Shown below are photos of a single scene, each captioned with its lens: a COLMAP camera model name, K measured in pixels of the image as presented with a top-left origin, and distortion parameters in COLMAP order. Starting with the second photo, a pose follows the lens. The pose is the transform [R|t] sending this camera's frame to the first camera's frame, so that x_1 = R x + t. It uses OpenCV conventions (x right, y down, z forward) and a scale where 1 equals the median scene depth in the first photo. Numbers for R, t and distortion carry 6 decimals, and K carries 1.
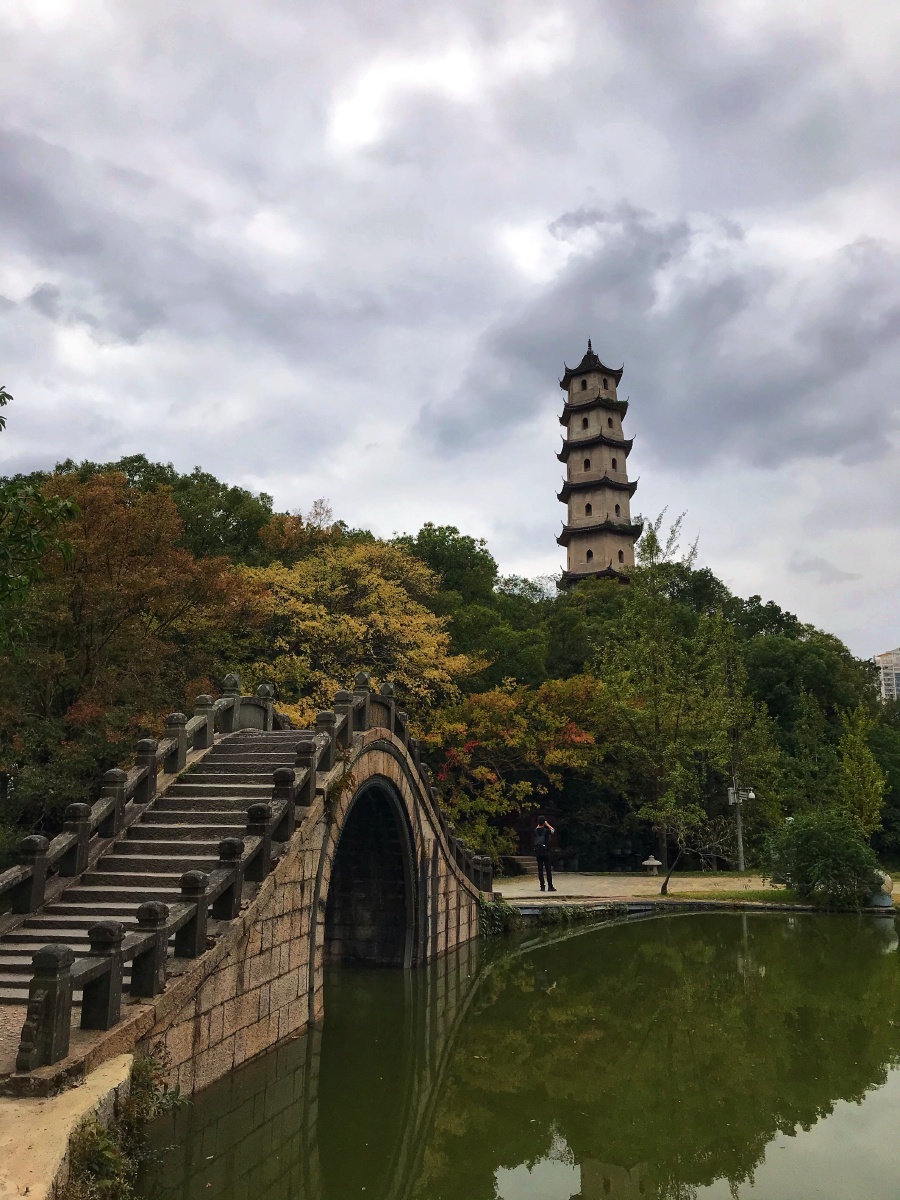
lens RADIAL K [[994.2, 0, 451.7], [0, 994.2, 605.8], [0, 0, 1]] dist [0.009166, 0.009804]
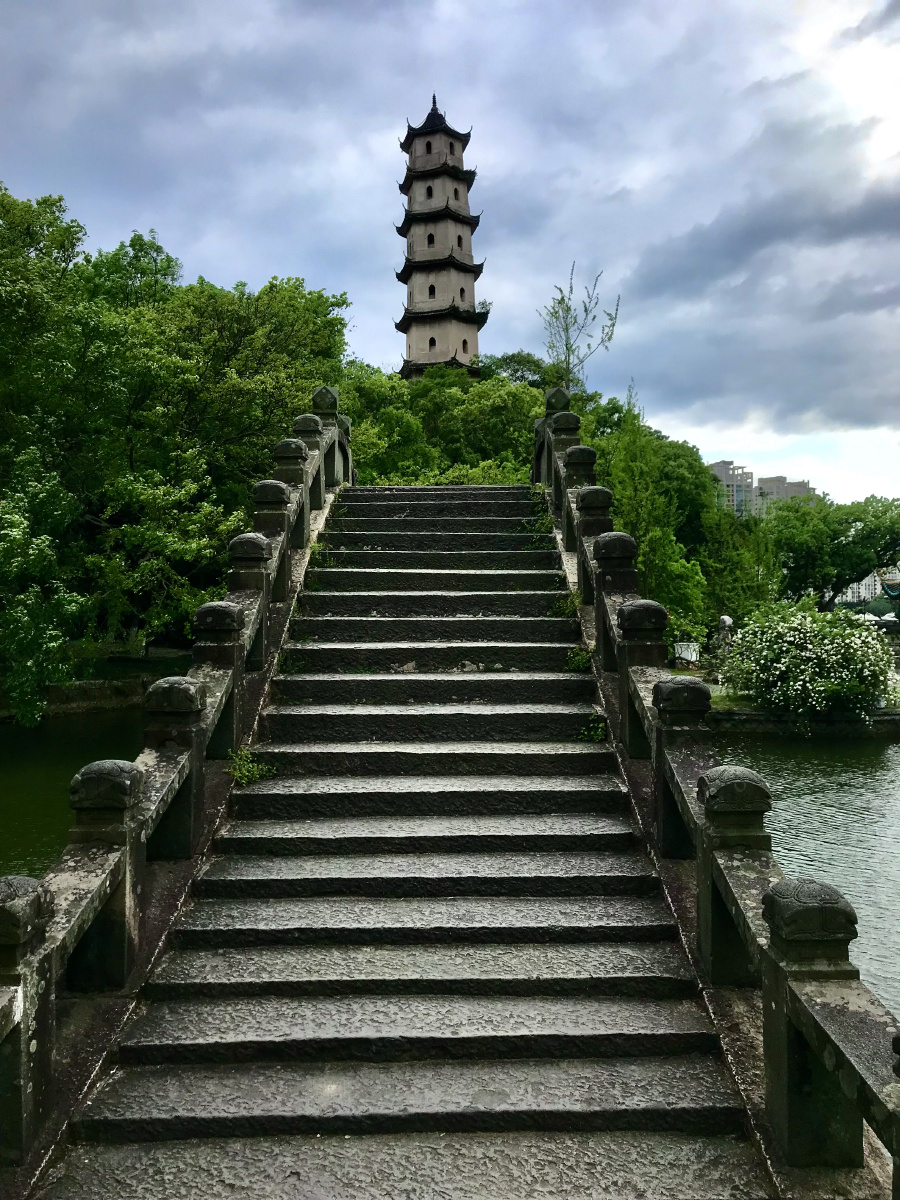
lens RADIAL K [[994.2, 0, 453.8], [0, 994.2, 589.1], [0, 0, 1]] dist [0.009166, 0.009804]
pose [[0.976101, -0.008917, 0.217134, -0.097495], [-0.029698, 0.984310, 0.173929, 0.028963], [-0.215278, -0.176221, 0.960522, 0.142763]]
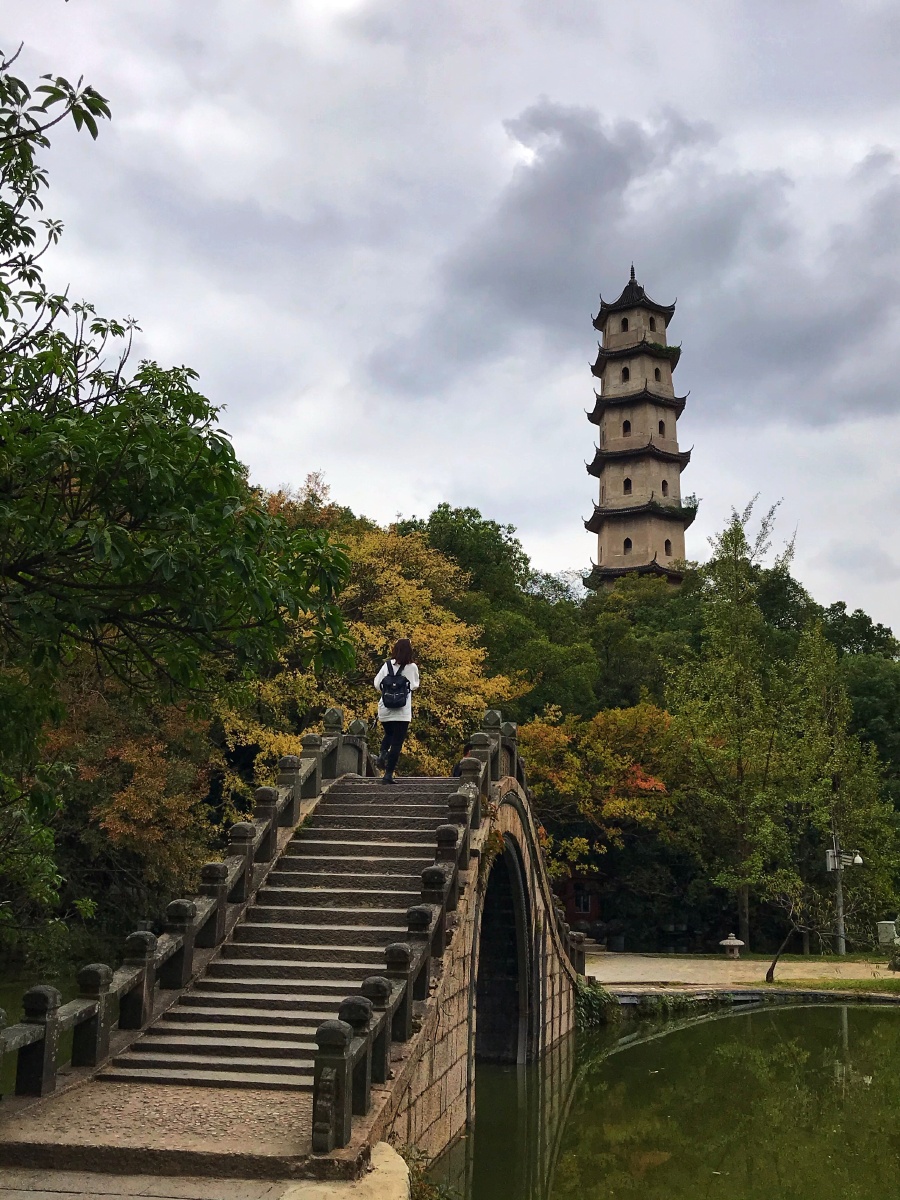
lens RADIAL K [[1307.8, 0, 450.4], [0, 1307.8, 607.1], [0, 0, 1]] dist [0.012239, 0.000000]
pose [[0.999408, 0.022519, 0.026007, -0.054440], [-0.022639, 0.999734, 0.004311, -0.008381], [-0.025903, -0.004897, 0.999652, -0.035426]]
